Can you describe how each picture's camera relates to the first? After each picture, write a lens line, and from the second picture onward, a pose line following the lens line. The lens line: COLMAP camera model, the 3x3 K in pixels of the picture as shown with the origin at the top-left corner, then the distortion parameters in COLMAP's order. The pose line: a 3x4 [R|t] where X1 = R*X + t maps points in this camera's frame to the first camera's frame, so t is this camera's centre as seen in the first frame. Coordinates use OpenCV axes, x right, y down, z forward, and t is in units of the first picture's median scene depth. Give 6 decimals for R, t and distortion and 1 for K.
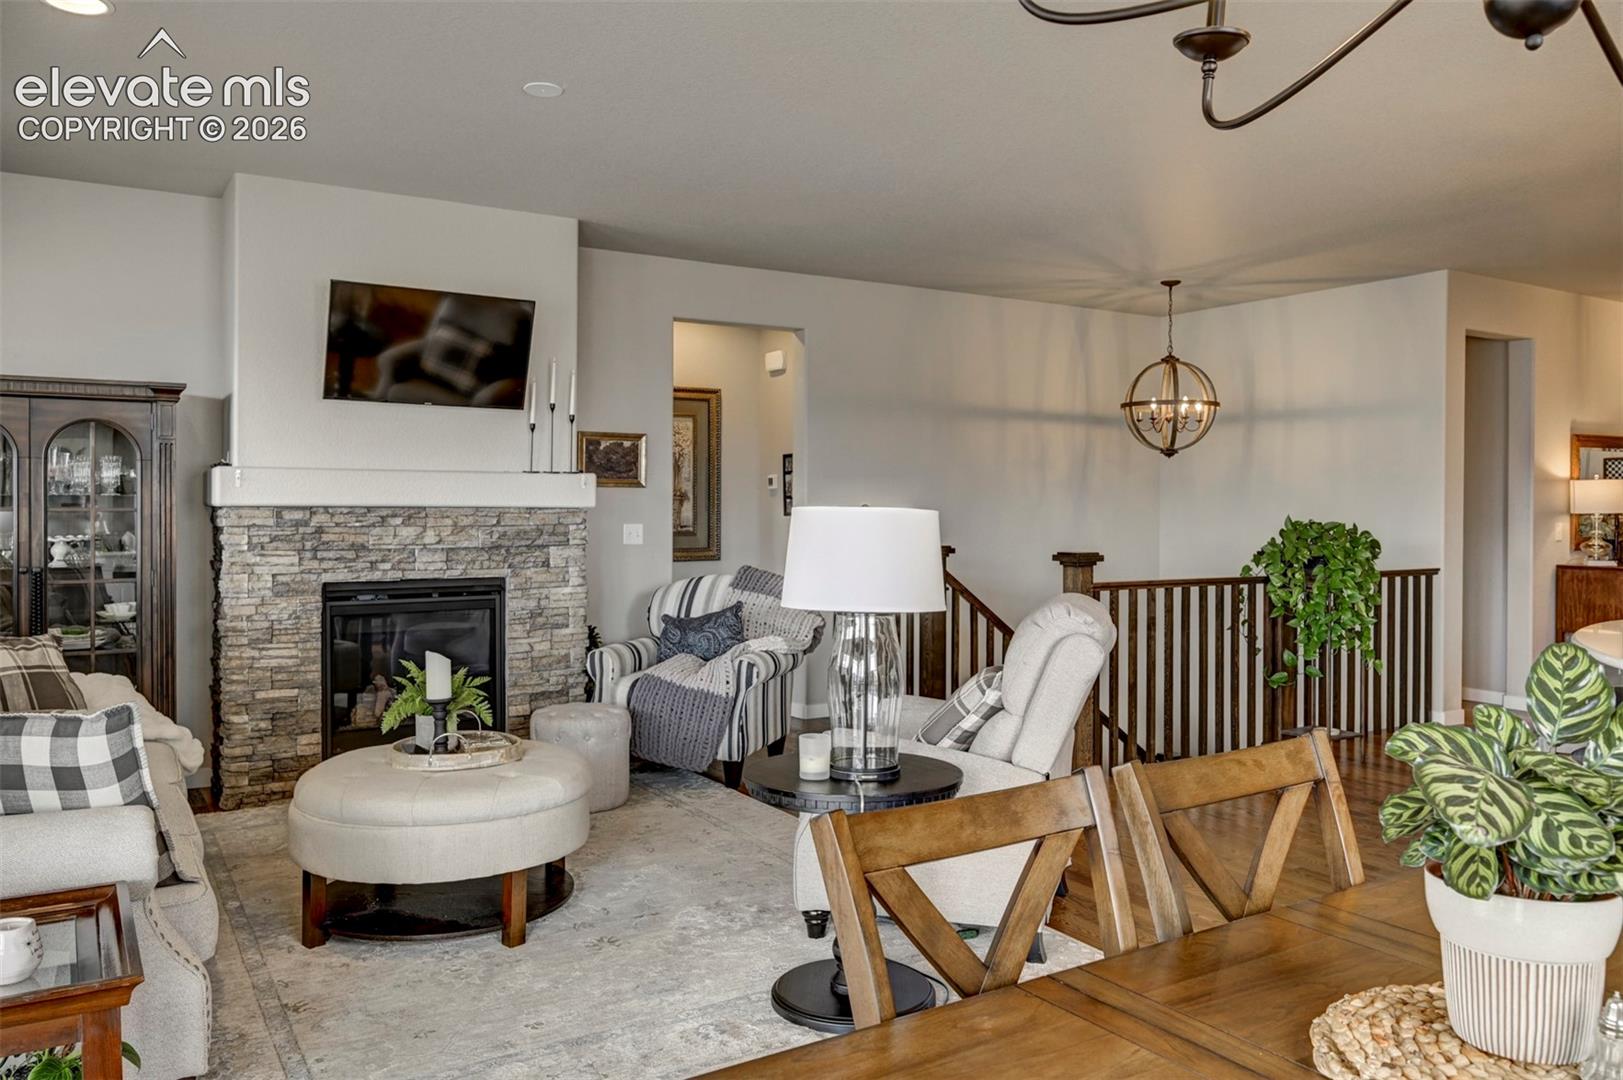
lens RADIAL K [[1196.2, 0, 810.9], [0, 1196.2, 532.0], [0, 0, 1]] dist [-0.004582, -0.000478]
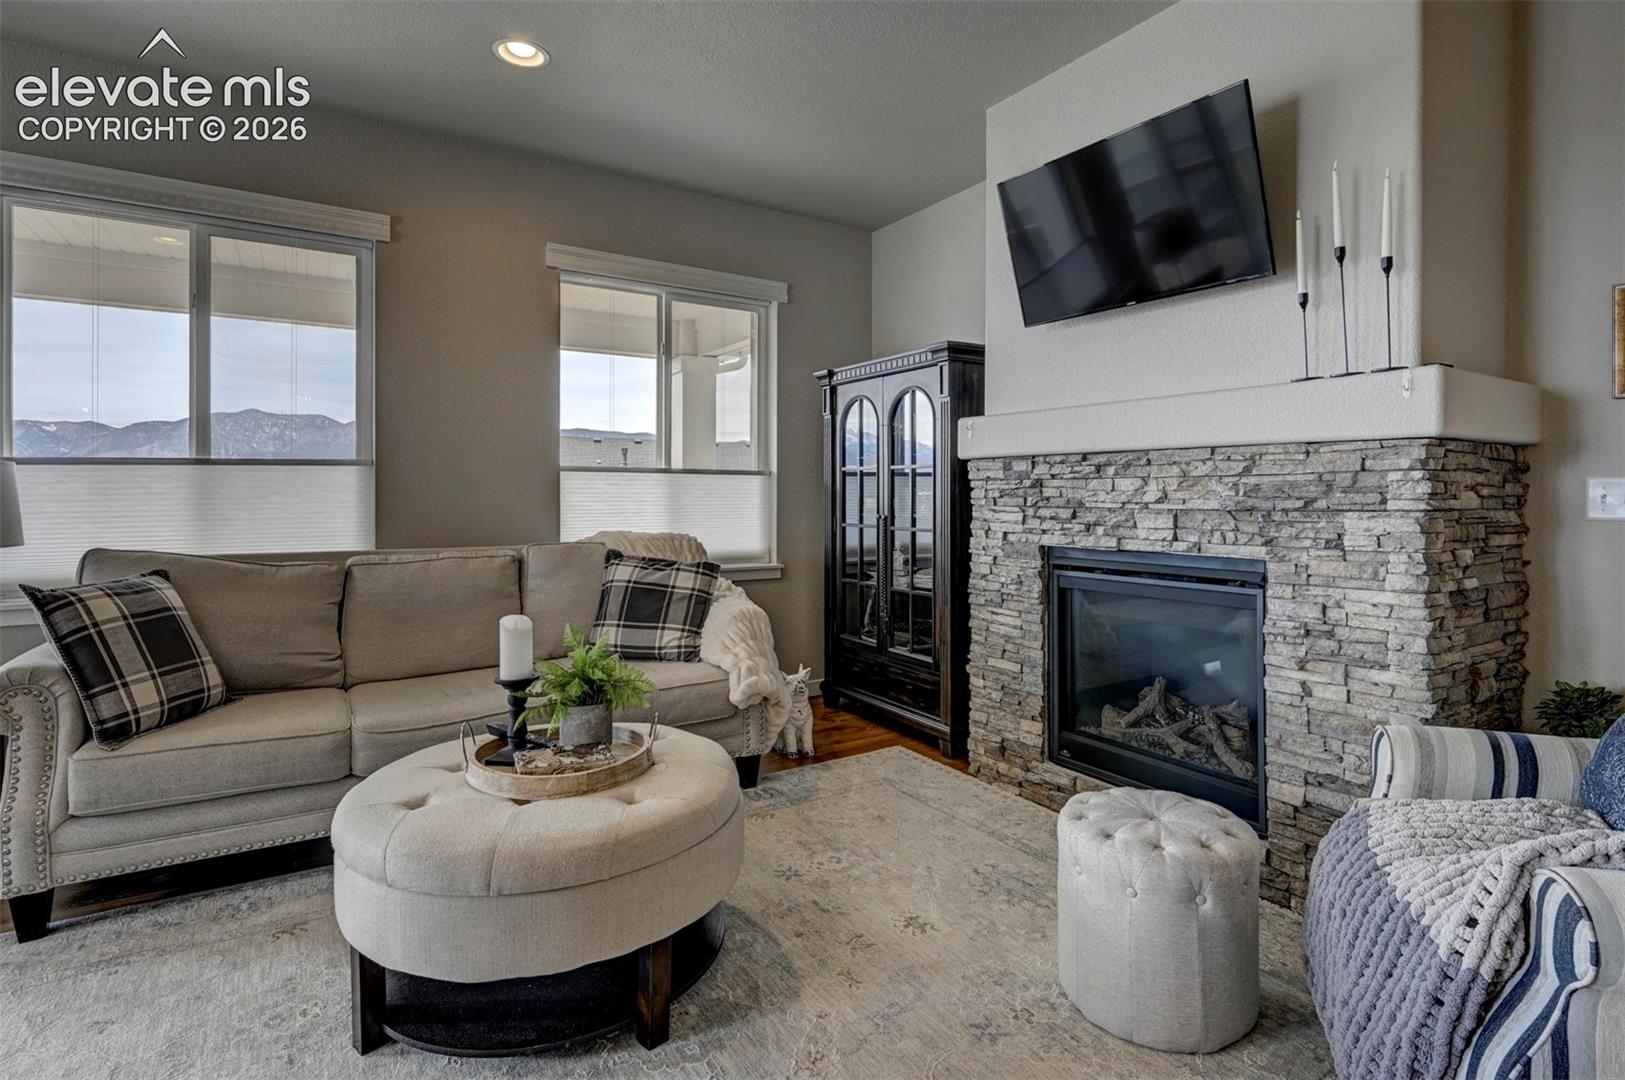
lens RADIAL K [[801.8, 0, 810.2], [0, 801.8, 494.1], [0, 0, 1]] dist [-0.002443, 0.000082]
pose [[0.020700, 0.000222, -0.999786, 0.146759], [-0.017826, 0.999841, -0.000147, 0.008699], [0.999627, 0.017825, 0.020701, 0.790839]]
